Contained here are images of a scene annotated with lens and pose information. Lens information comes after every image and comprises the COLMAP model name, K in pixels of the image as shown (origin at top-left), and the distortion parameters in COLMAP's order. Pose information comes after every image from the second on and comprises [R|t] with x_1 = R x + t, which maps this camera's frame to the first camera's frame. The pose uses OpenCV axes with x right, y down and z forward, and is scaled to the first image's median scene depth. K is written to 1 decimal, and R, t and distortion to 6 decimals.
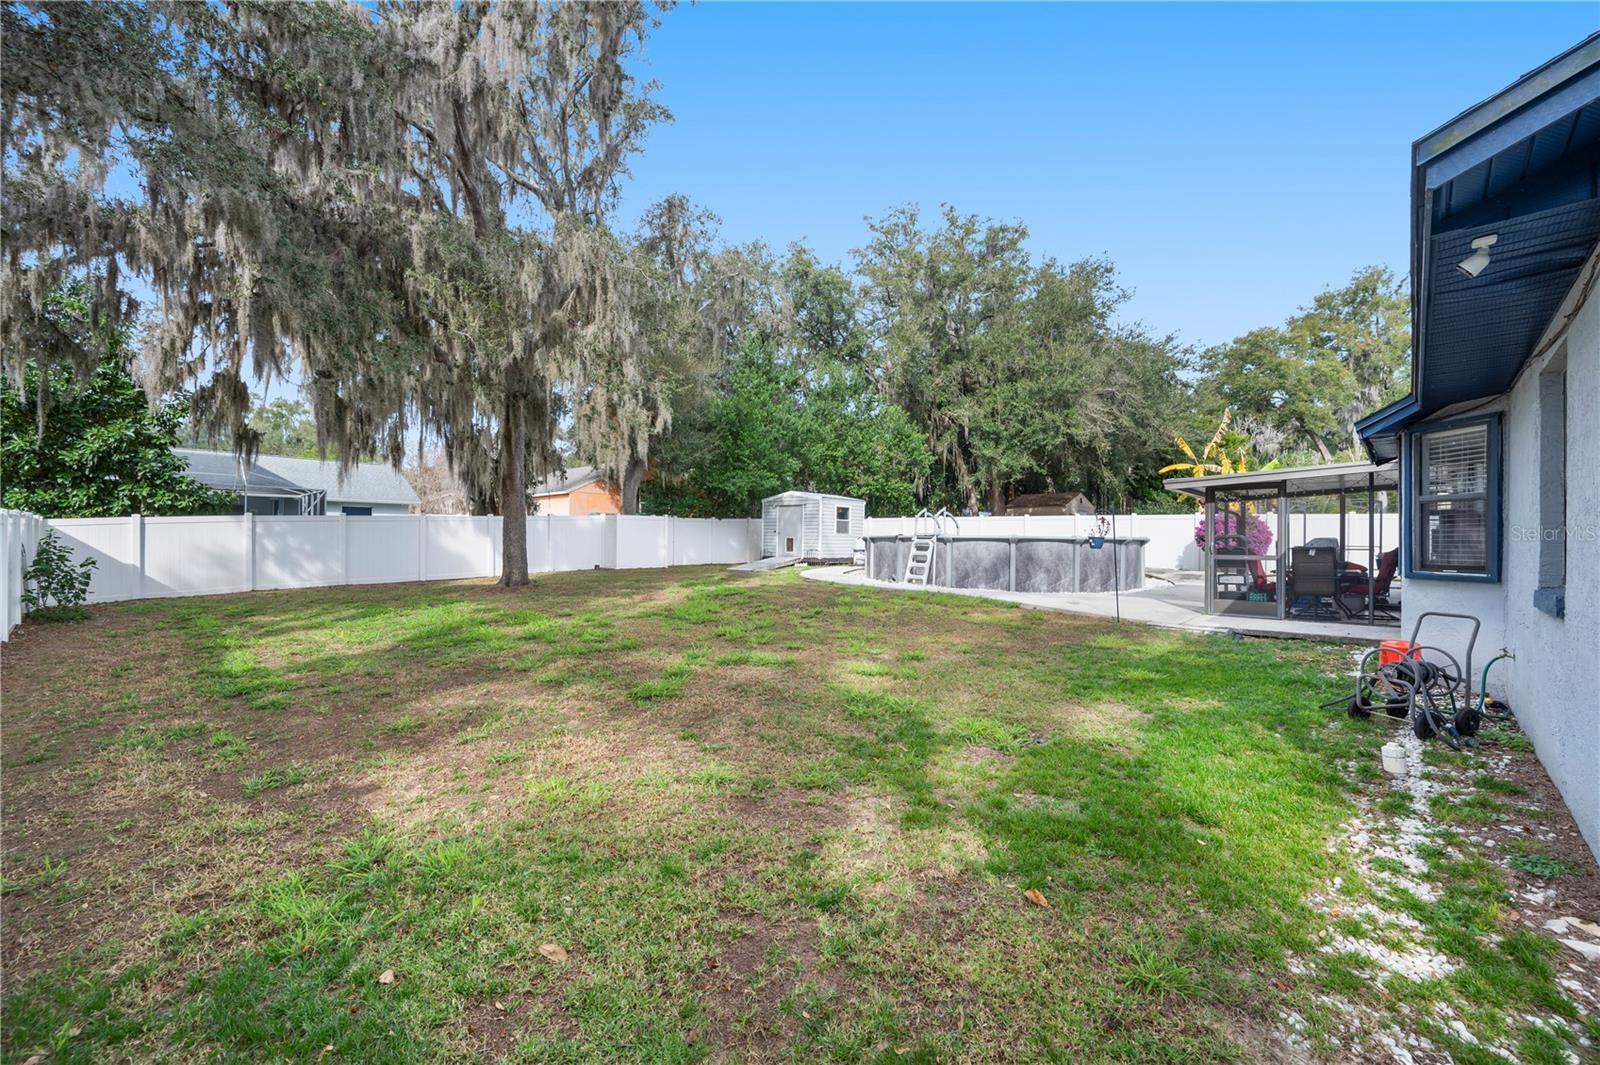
lens RADIAL K [[643.6, 0, 801.8], [0, 643.6, 527.1], [0, 0, 1]] dist [-0.000509, 0.000075]
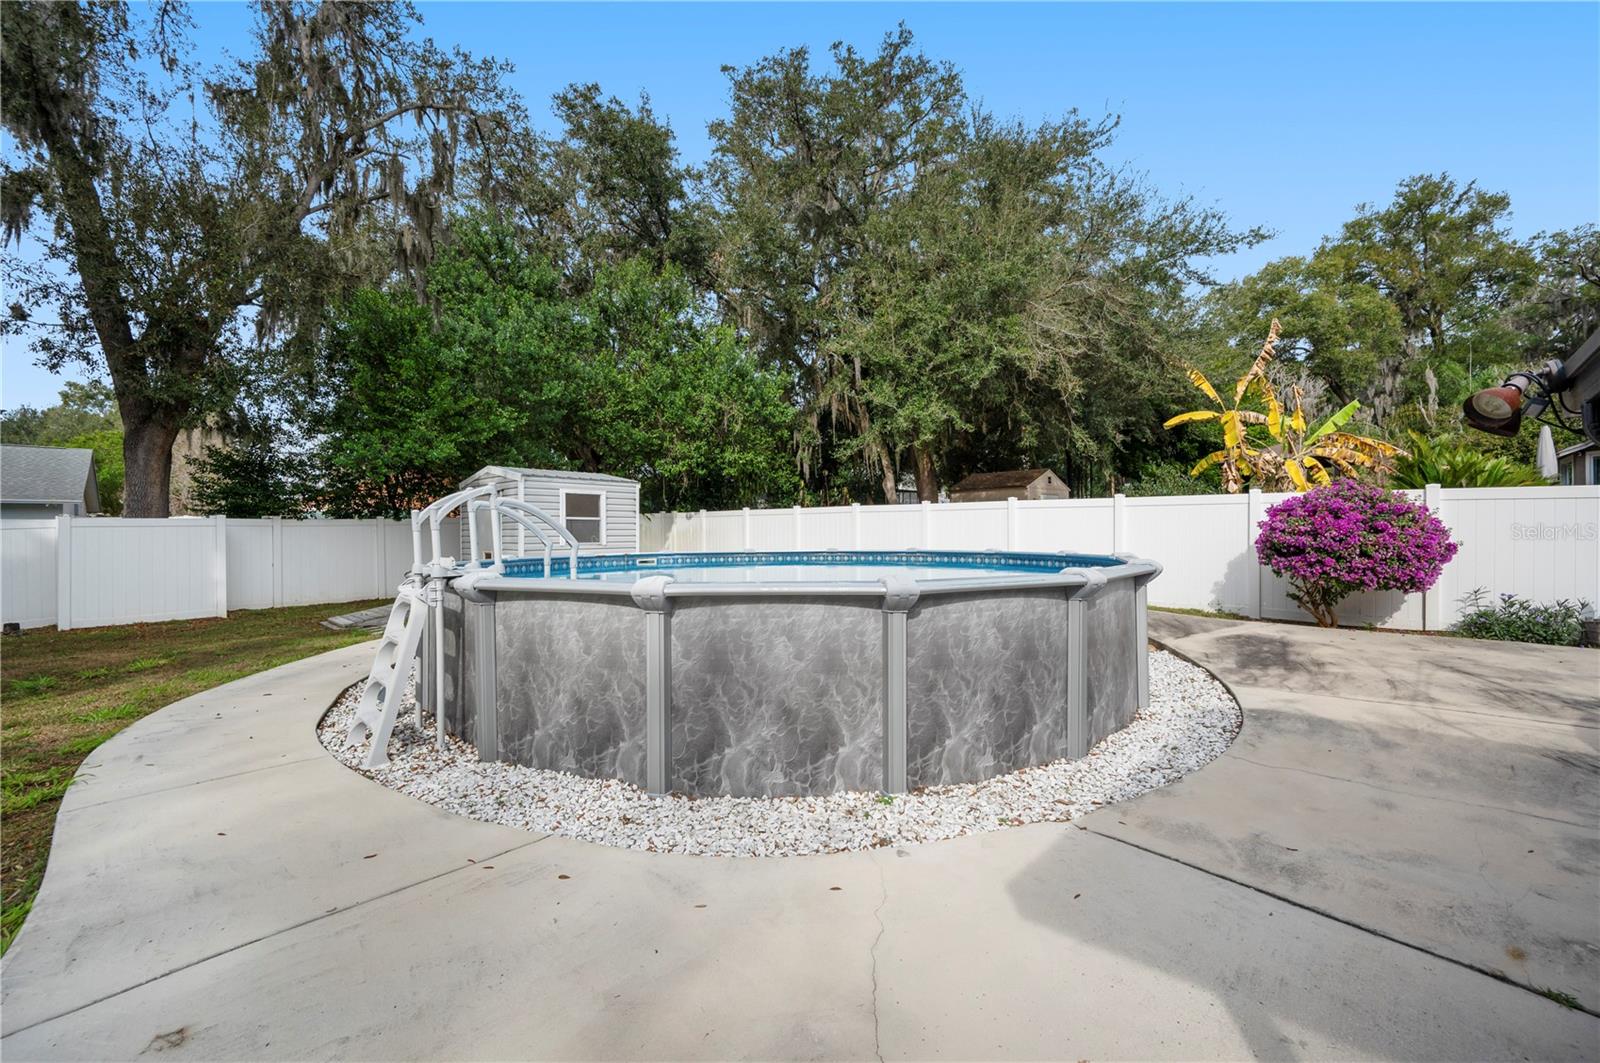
lens RADIAL K [[643.6, 0, 798.6], [0, 643.6, 527.8], [0, 0, 1]] dist [-0.000509, 0.000075]
pose [[0.999782, -0.020109, 0.005677, 0.208202], [0.020012, 0.999661, 0.016668, -0.006700], [-0.006010, -0.016551, 0.999845, 0.396119]]
